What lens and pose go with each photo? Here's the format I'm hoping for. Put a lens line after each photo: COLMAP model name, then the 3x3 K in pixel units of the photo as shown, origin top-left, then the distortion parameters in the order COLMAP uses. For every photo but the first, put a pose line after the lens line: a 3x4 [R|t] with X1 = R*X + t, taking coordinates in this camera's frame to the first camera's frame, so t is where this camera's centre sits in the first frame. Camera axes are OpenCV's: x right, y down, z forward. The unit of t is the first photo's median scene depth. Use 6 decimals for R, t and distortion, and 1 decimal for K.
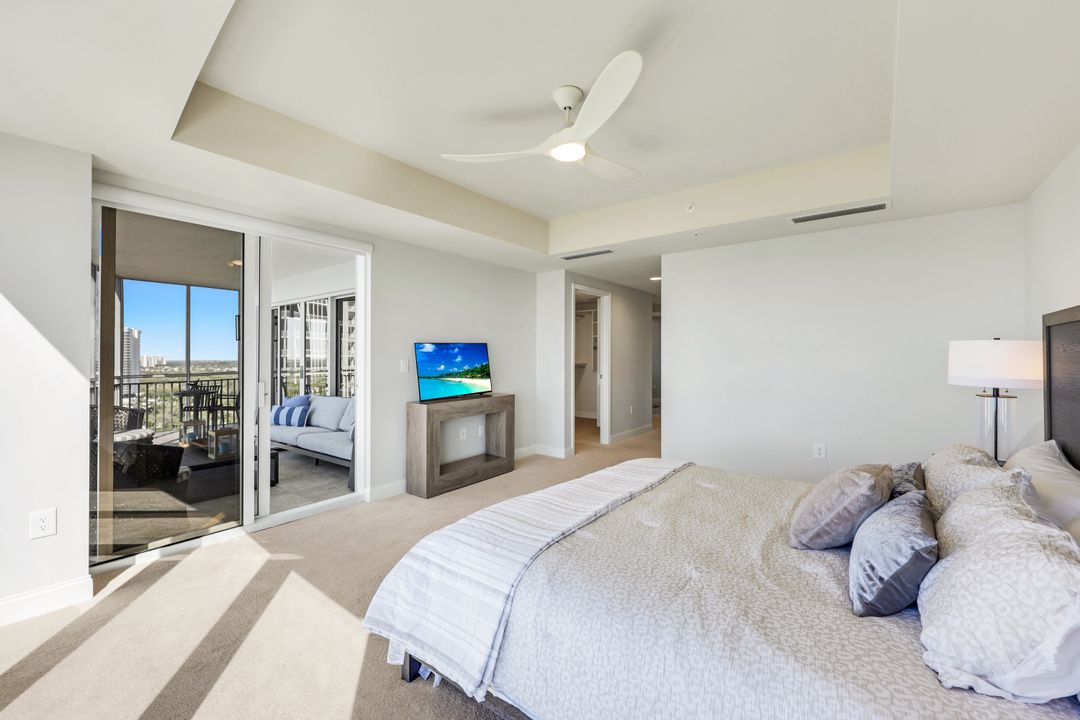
lens RADIAL K [[438.1, 0, 546.3], [0, 438.1, 349.1], [0, 0, 1]] dist [0.002300, -0.001210]
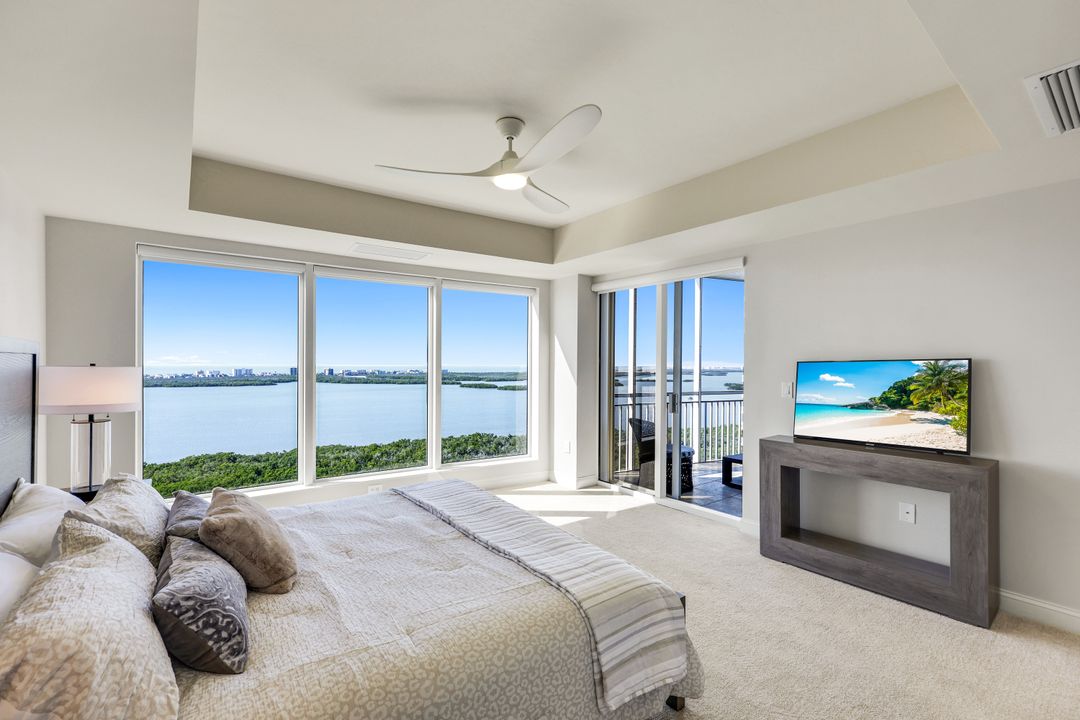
lens RADIAL K [[474.3, 0, 534.3], [0, 474.3, 363.7], [0, 0, 1]] dist [0.010863, 0.001438]
pose [[-0.244401, 0.009129, -0.969631, 0.892312], [-0.002357, 0.999947, 0.010009, -0.019383], [0.969671, 0.004731, -0.244366, 1.089518]]
